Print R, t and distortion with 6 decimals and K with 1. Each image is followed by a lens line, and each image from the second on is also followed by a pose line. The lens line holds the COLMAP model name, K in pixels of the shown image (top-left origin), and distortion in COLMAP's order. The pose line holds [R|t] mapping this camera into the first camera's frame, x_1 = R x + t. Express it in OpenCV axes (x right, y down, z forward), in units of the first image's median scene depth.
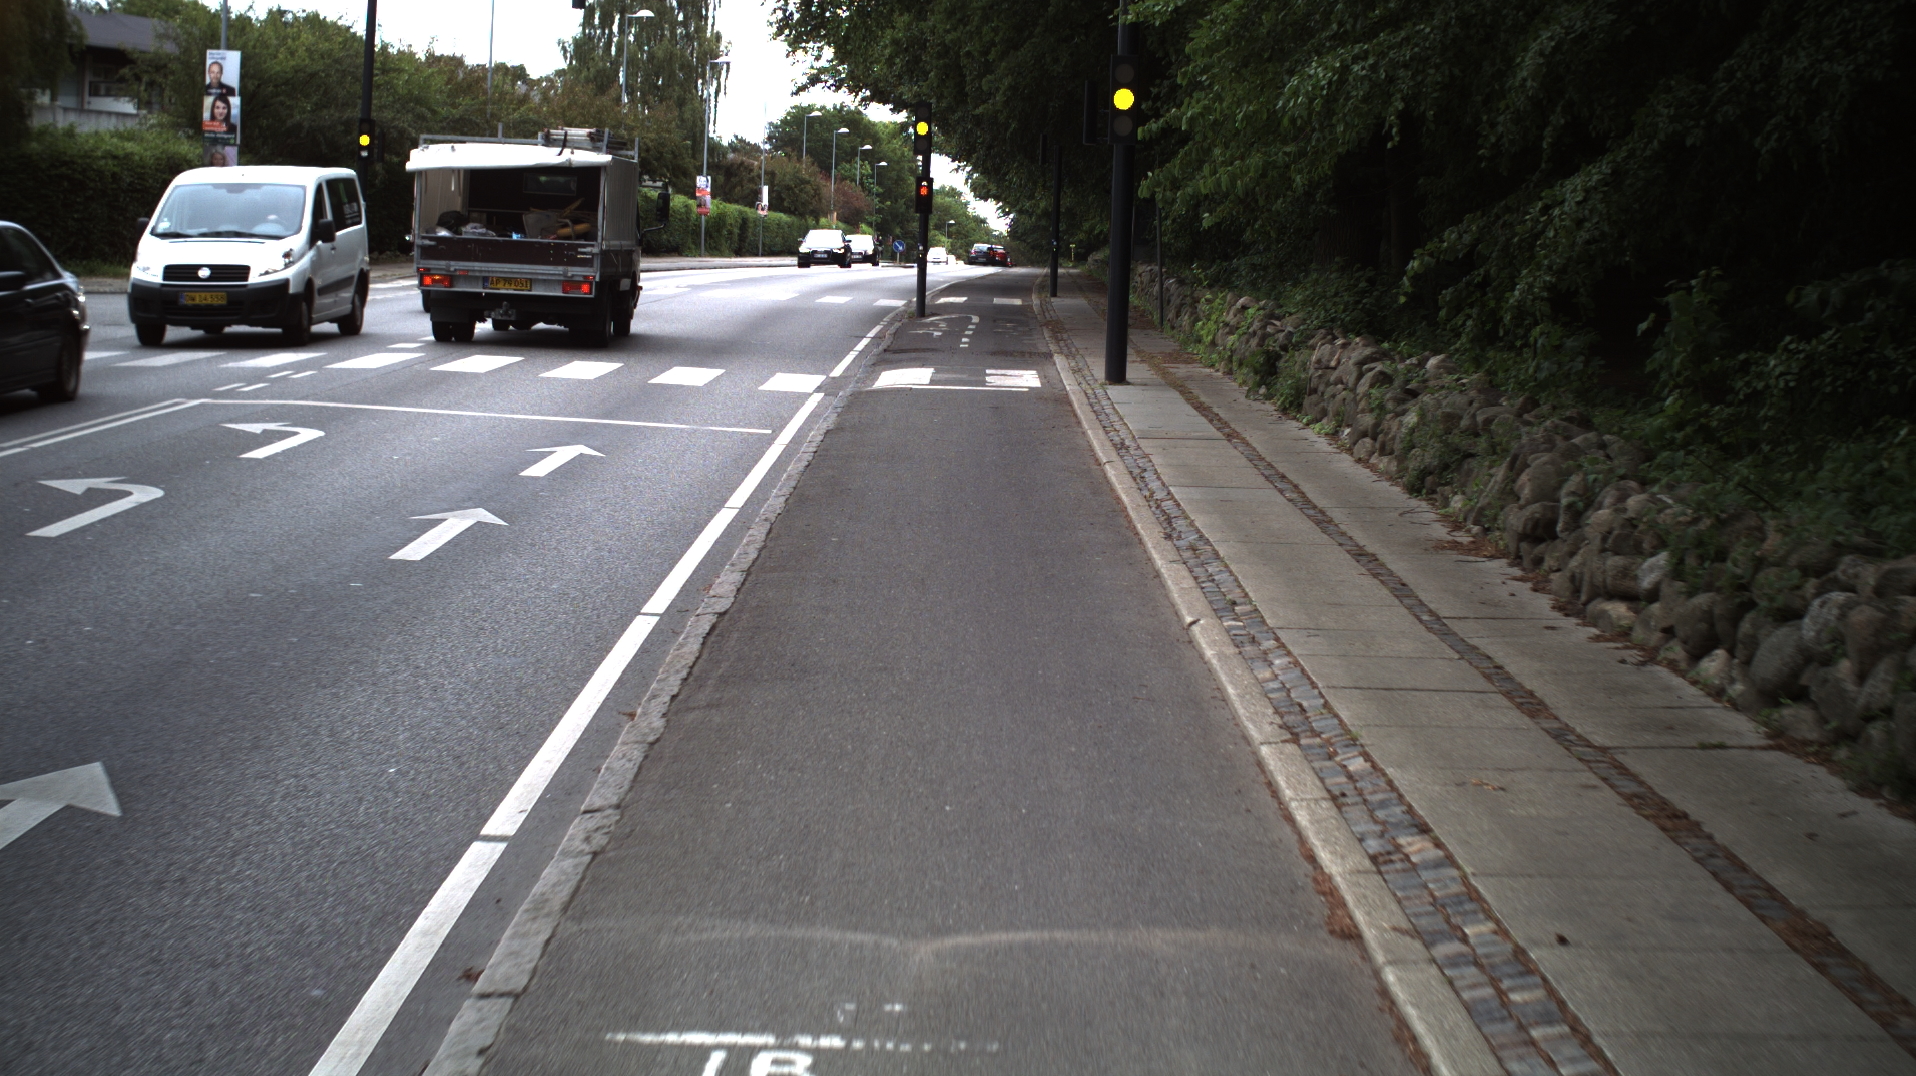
lens RADIAL K [[2864.3, 0, 951.5], [0, 2864.3, 550.5], [0, 0, 1]] dist [-0.171215, 0.000000]
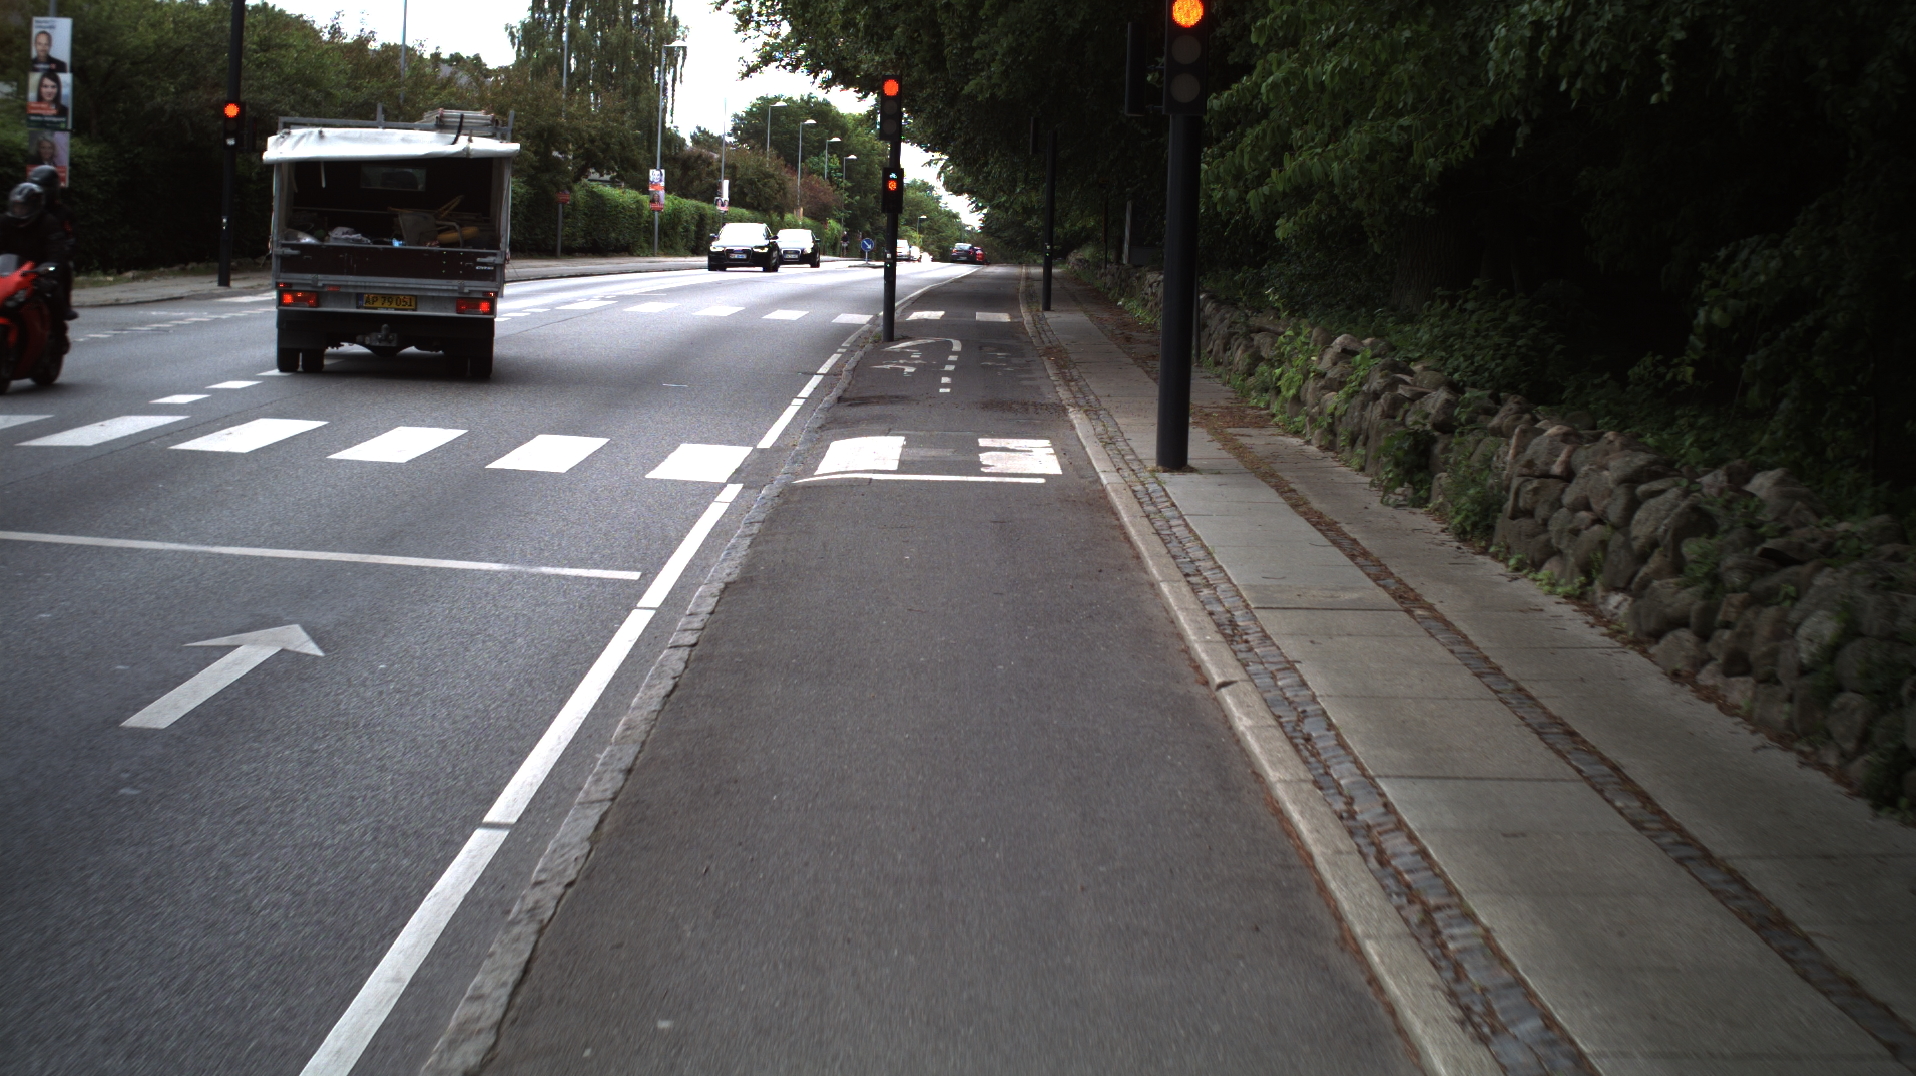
lens RADIAL K [[2861.2, 0, 961.5], [0, 2861.2, 525.7], [0, 0, 1]] dist [-0.172118, 0.000000]
pose [[0.999909, -0.001314, 0.013455, -0.001488], [0.001401, 0.999978, -0.006456, -0.033577], [-0.013446, 0.006474, 0.999889, 0.266698]]
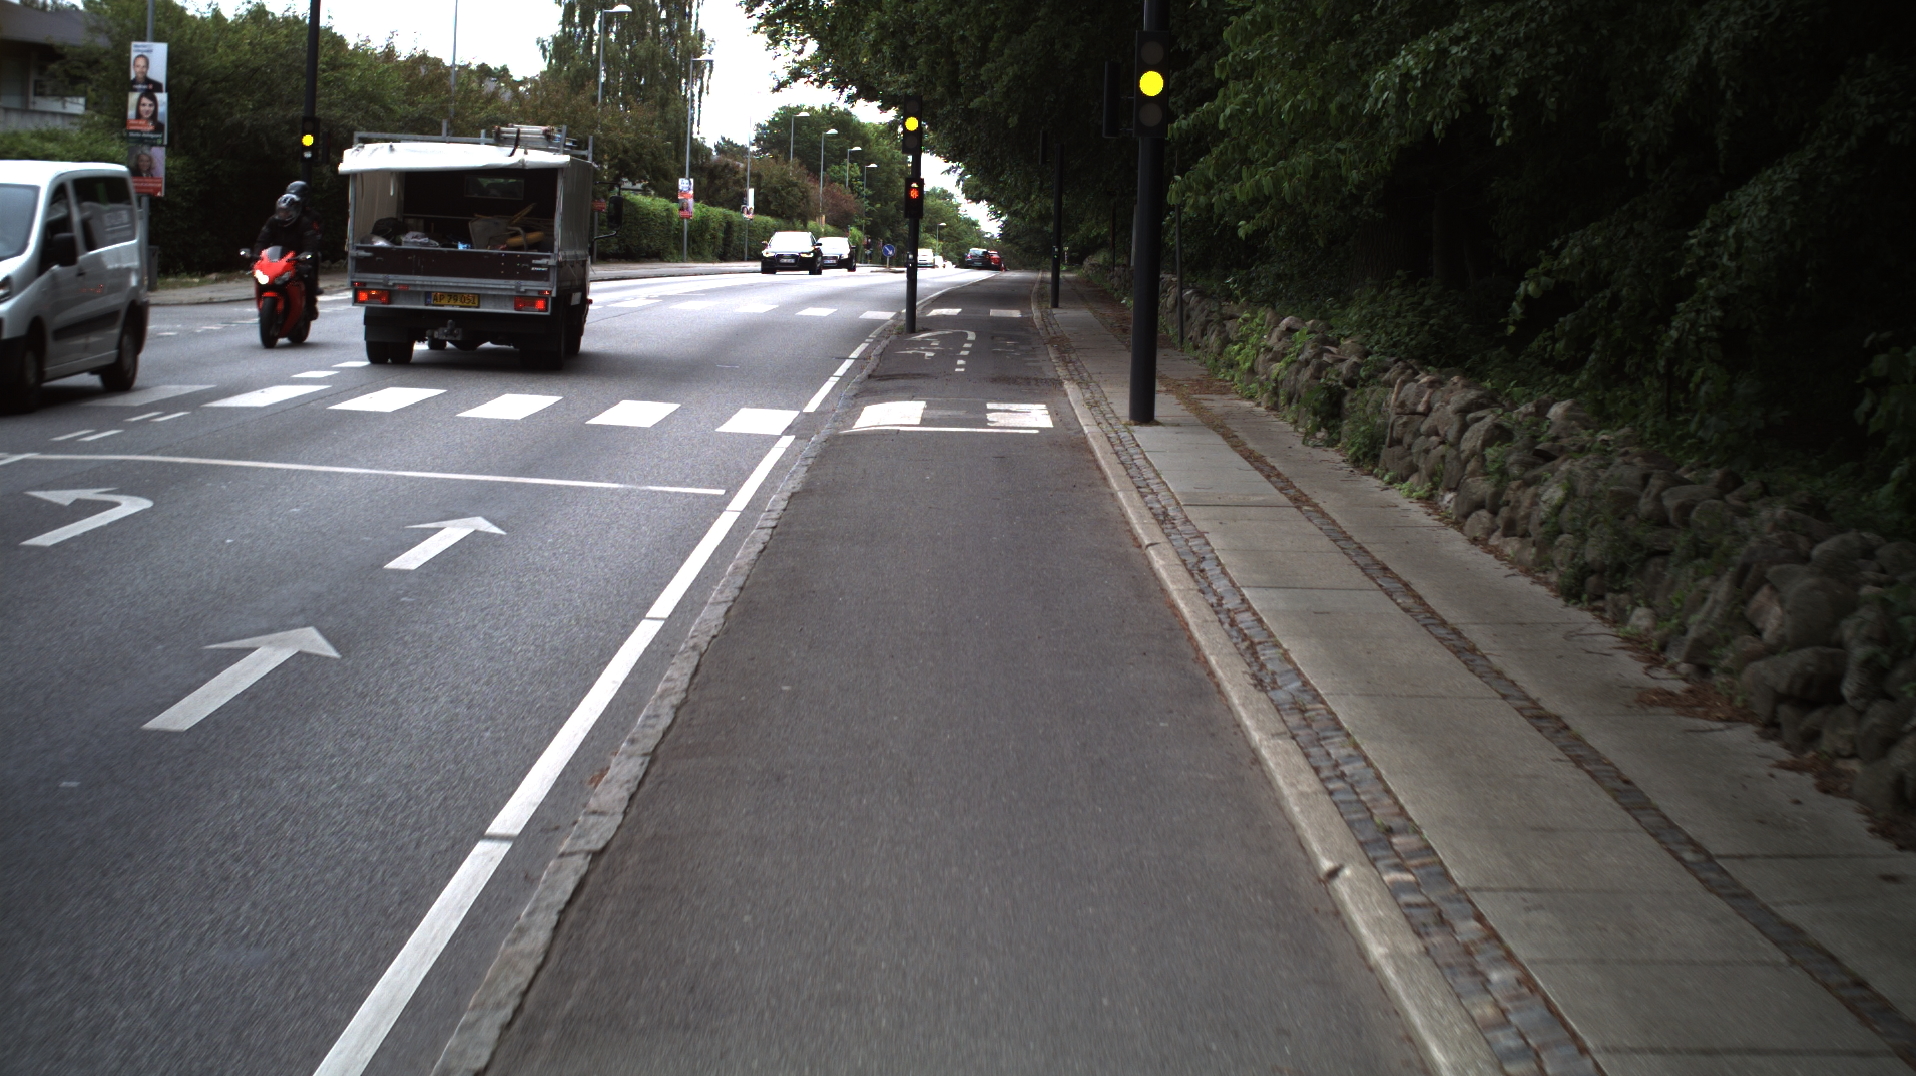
lens RADIAL K [[2864.3, 0, 956.1], [0, 2864.3, 533.8], [0, 0, 1]] dist [-0.171215, 0.000000]
pose [[0.999985, -0.003092, 0.004446, -0.000856], [0.003121, 0.999974, -0.006488, -0.016929], [-0.004426, 0.006502, 0.999969, 0.133062]]
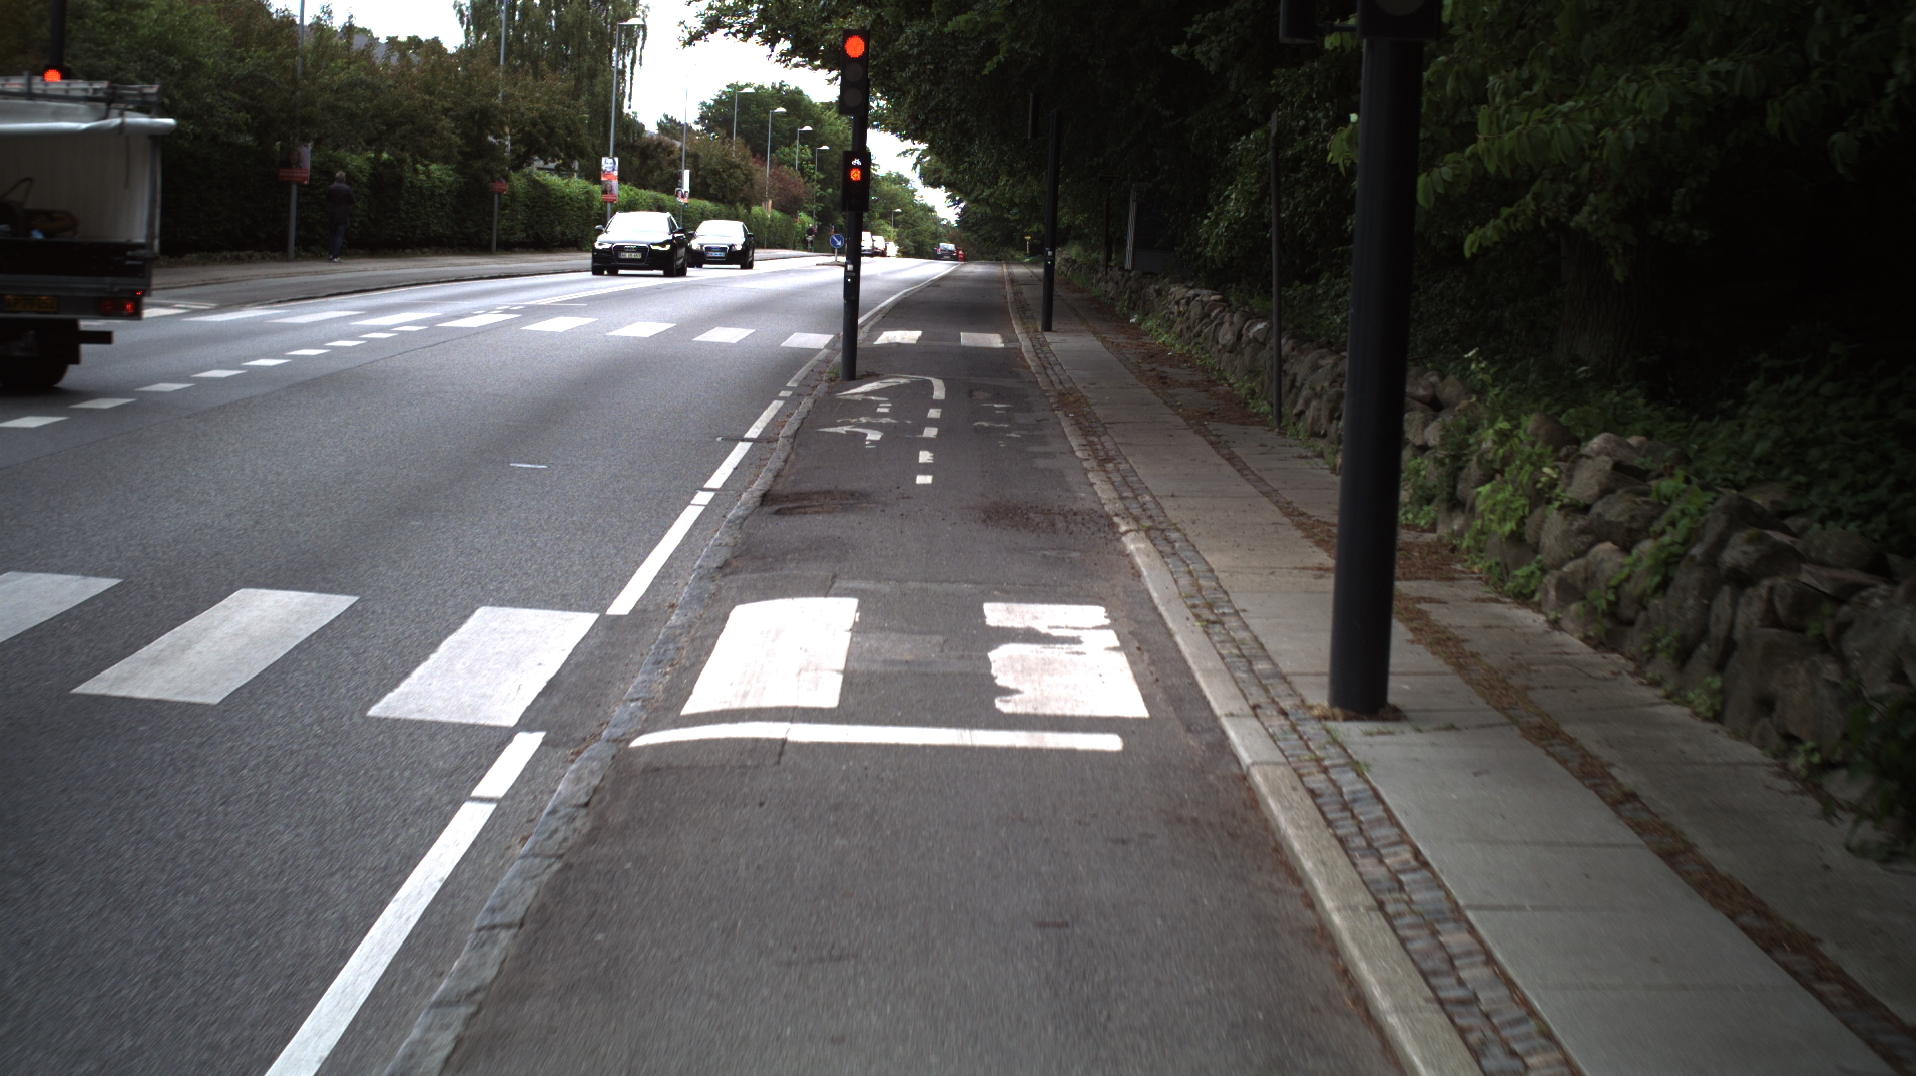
lens RADIAL K [[2858.8, 0, 965.3], [0, 2858.8, 543.4], [0, 0, 1]] dist [-0.181059, 0.000000]
pose [[0.999675, 0.007062, 0.024489, -0.000645], [-0.007115, 0.999973, 0.002072, -0.066046], [-0.024473, -0.002245, 0.999698, 0.532279]]
